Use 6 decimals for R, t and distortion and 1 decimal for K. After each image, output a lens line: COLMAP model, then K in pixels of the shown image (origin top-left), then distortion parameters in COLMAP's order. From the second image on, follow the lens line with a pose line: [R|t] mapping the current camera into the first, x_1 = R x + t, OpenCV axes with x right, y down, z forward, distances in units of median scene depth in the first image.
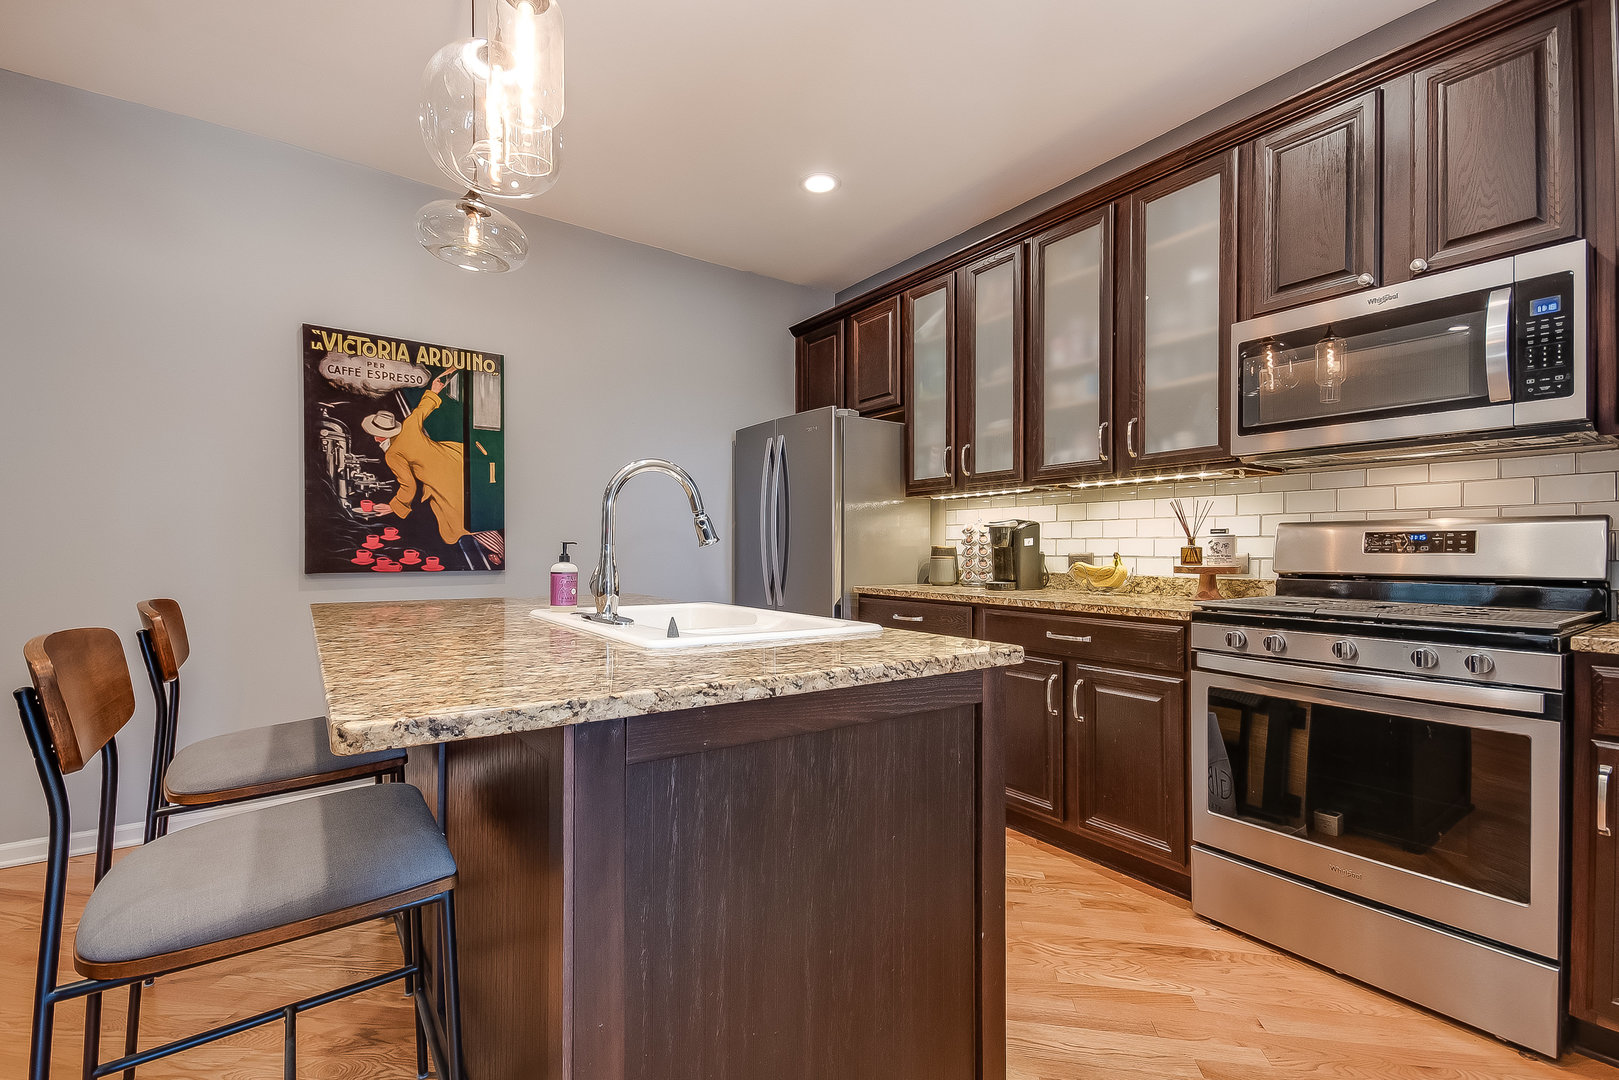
lens RADIAL K [[716.3, 0, 807.7], [0, 716.3, 553.3], [0, 0, 1]] dist [0.020881, 0.000117]
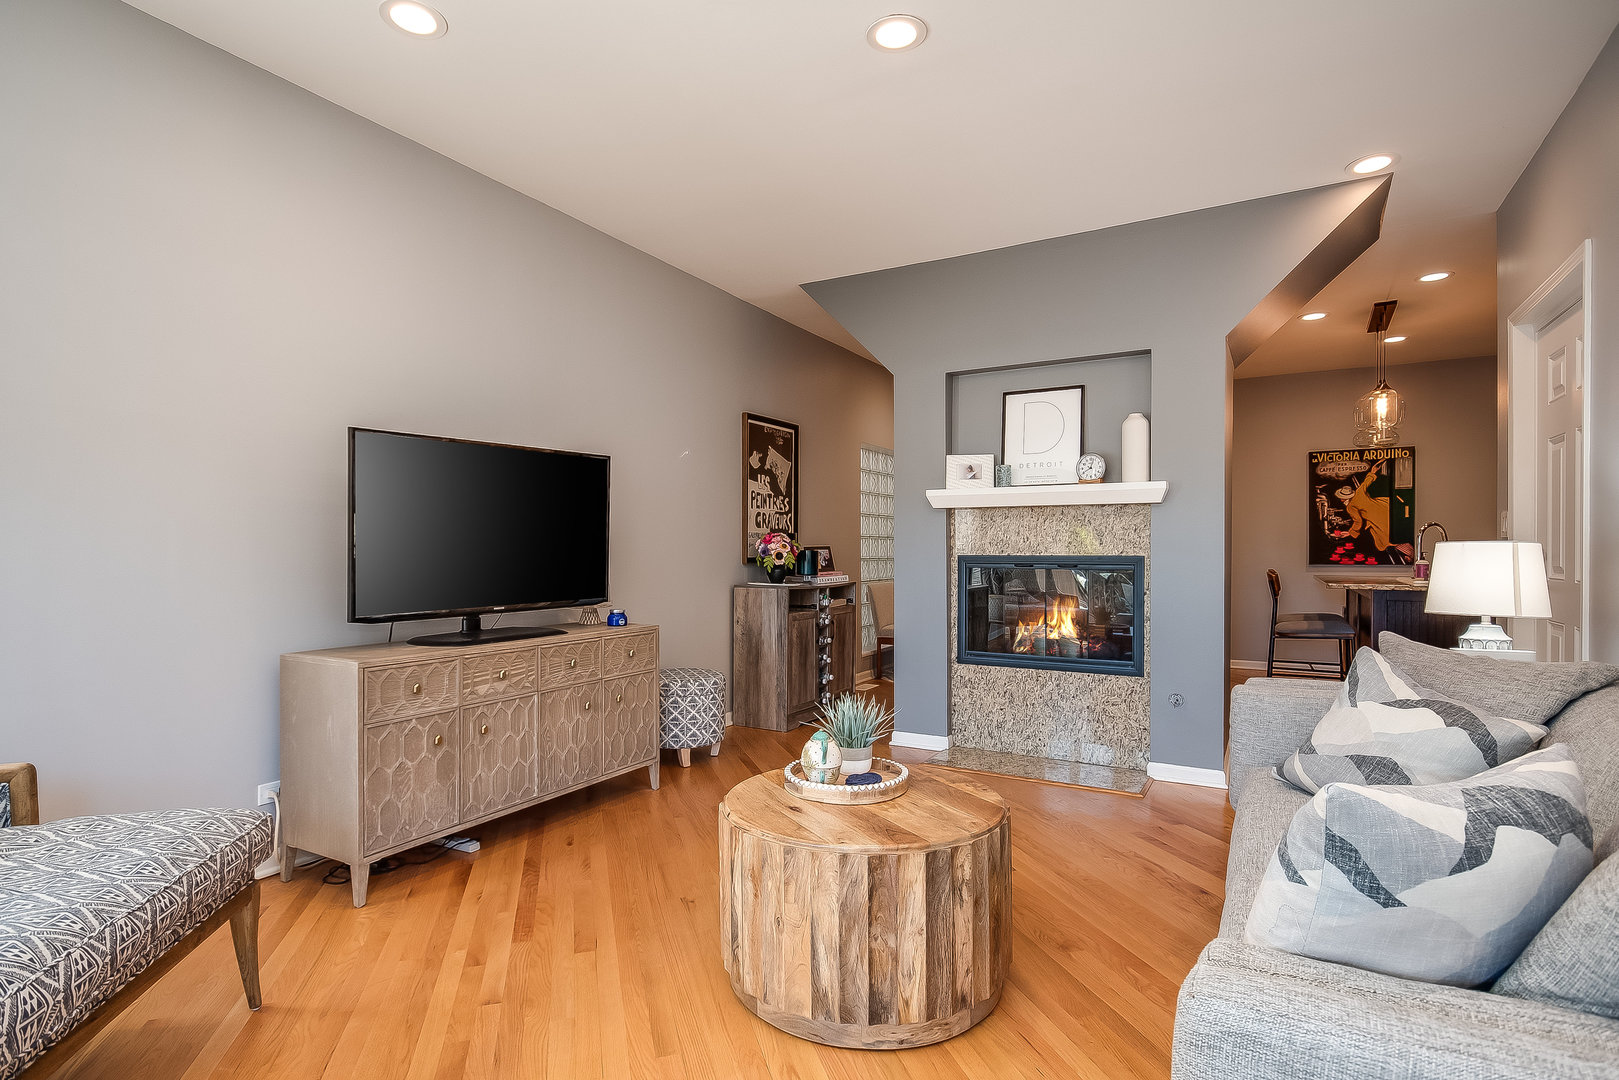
lens RADIAL K [[792.2, 0, 808.4], [0, 792.2, 550.0], [0, 0, 1]] dist [0.002139, 0.000318]
pose [[0.418464, 0.001559, -0.908232, 0.816633], [-0.004492, 0.999990, -0.000353, -0.007524], [0.908222, 0.004228, 0.418467, -1.323419]]
